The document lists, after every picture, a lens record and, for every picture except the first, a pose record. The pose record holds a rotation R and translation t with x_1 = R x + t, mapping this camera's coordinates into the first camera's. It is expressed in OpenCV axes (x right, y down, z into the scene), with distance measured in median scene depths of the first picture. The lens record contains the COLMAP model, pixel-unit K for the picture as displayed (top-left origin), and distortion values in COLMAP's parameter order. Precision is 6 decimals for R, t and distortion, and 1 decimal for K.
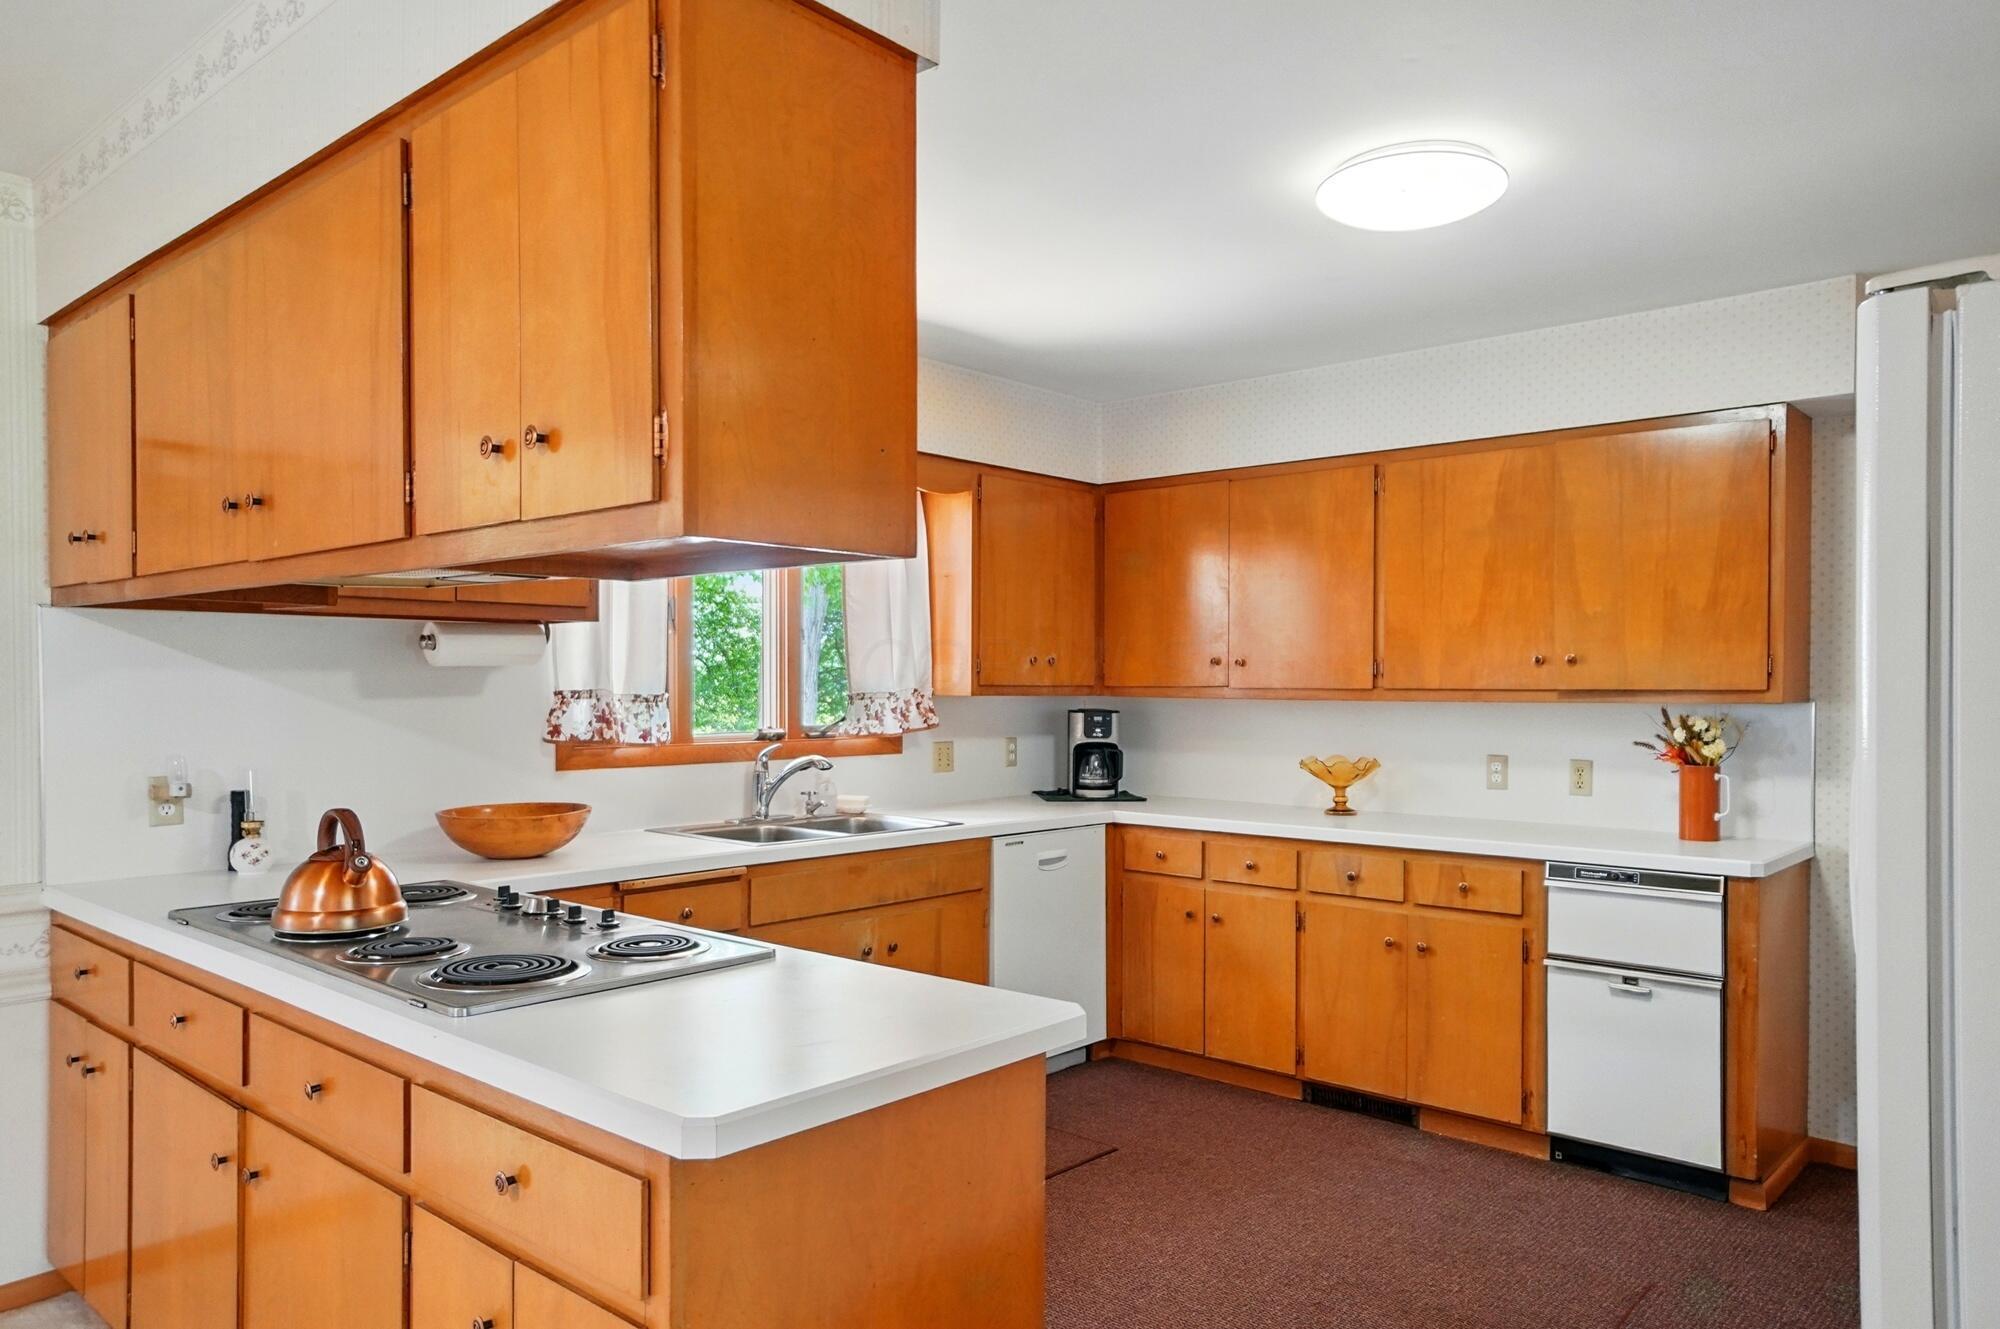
lens RADIAL K [[1340.9, 0, 998.9], [0, 1340.9, 676.0], [0, 0, 1]] dist [-0.021555, -0.003039]
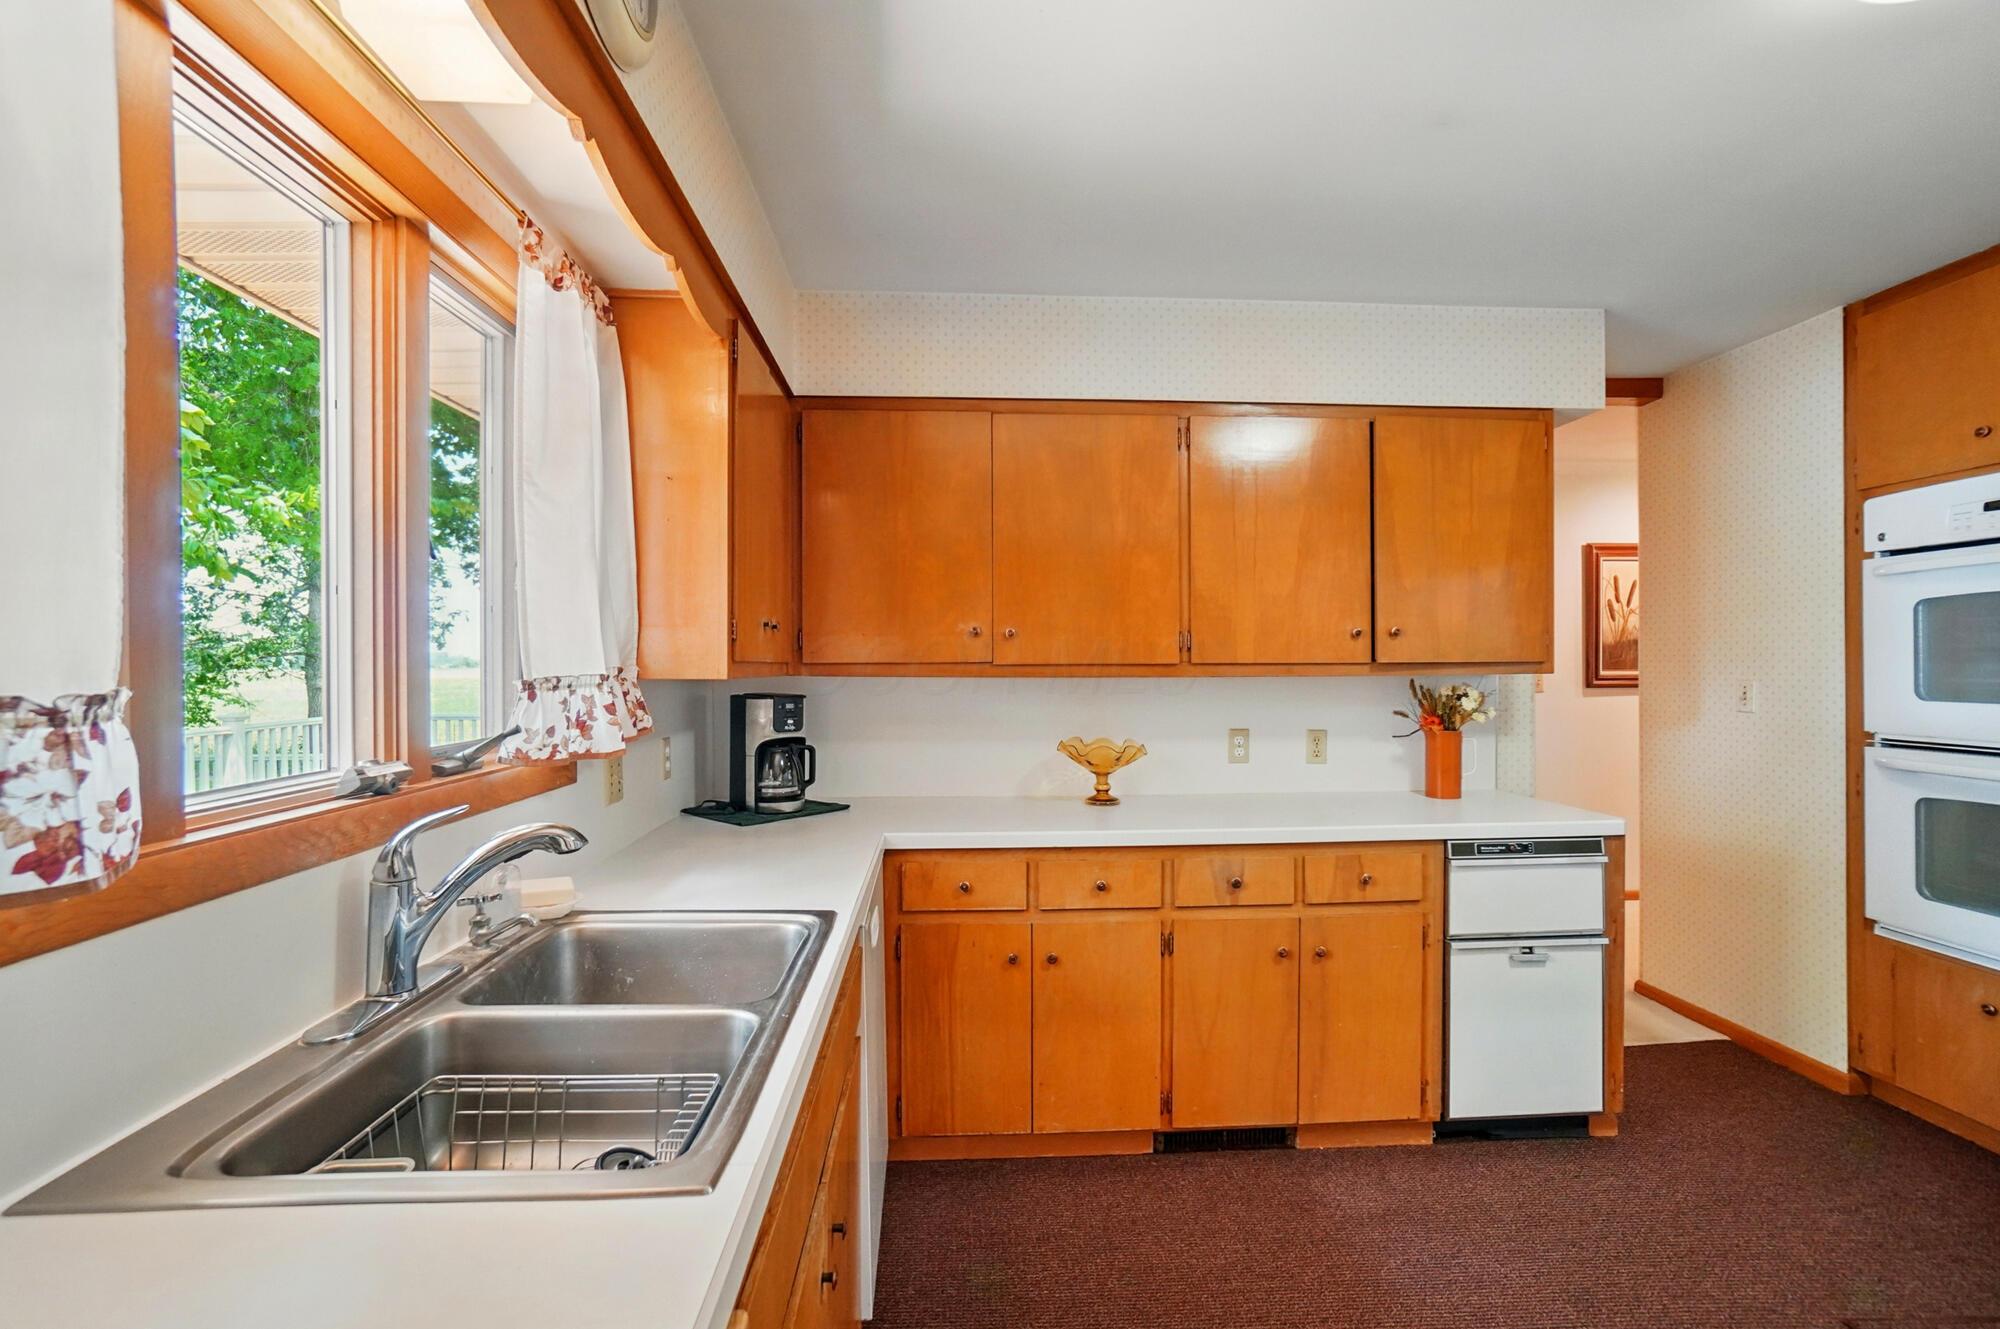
lens RADIAL K [[860.9, 0, 982.5], [0, 860.9, 663.7], [0, 0, 1]] dist [-0.035621, 0.001023]
pose [[0.717148, -0.004555, 0.696906, -0.224381], [0.002260, 0.999989, 0.004210, 0.007198], [-0.696917, -0.001444, 0.717151, 0.697972]]
